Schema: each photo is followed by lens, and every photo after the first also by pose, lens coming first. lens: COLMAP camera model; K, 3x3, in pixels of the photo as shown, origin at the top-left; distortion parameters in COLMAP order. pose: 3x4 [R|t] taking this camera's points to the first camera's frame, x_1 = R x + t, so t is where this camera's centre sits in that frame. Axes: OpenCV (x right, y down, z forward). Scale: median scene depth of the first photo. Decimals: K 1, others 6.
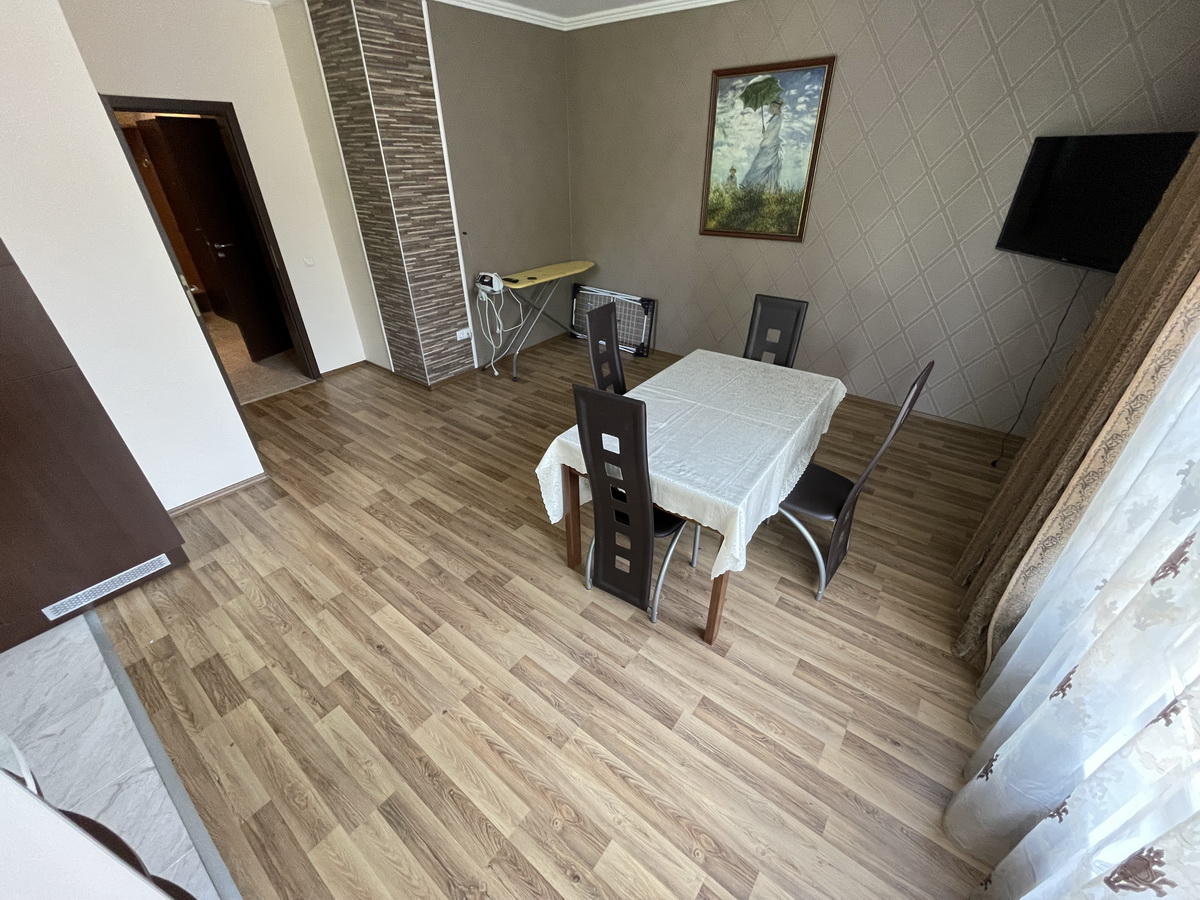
lens RADIAL K [[485.2, 0, 600.5], [0, 485.2, 449.6], [0, 0, 1]] dist [-0.001705, -0.000644]
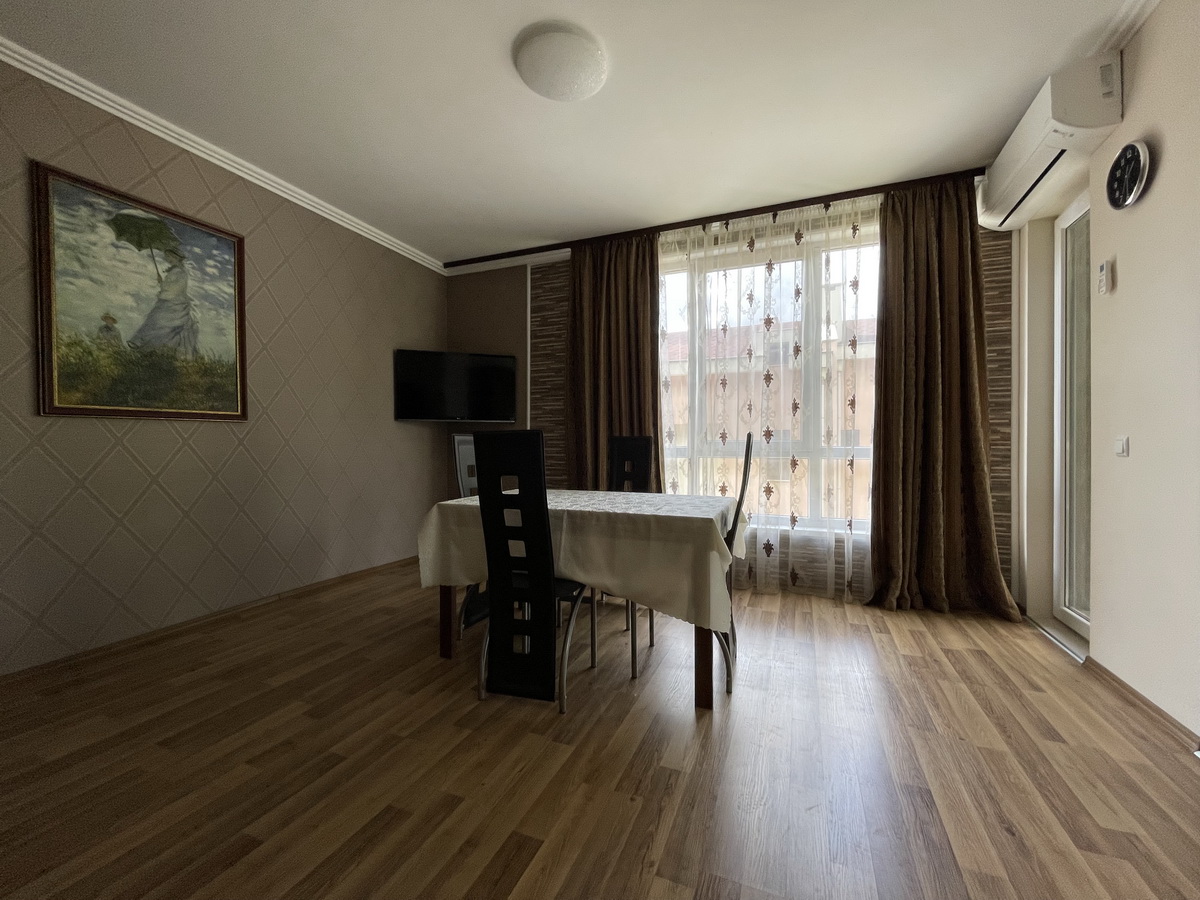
lens RADIAL K [[485.2, 0, 600.5], [0, 485.2, 449.6], [0, 0, 1]] dist [-0.001705, -0.000644]
pose [[-0.263309, -0.000229, 0.964712, -0.636242], [0.505249, 0.851851, 0.138106, -0.256668], [-0.821822, 0.523784, -0.224184, 0.911489]]
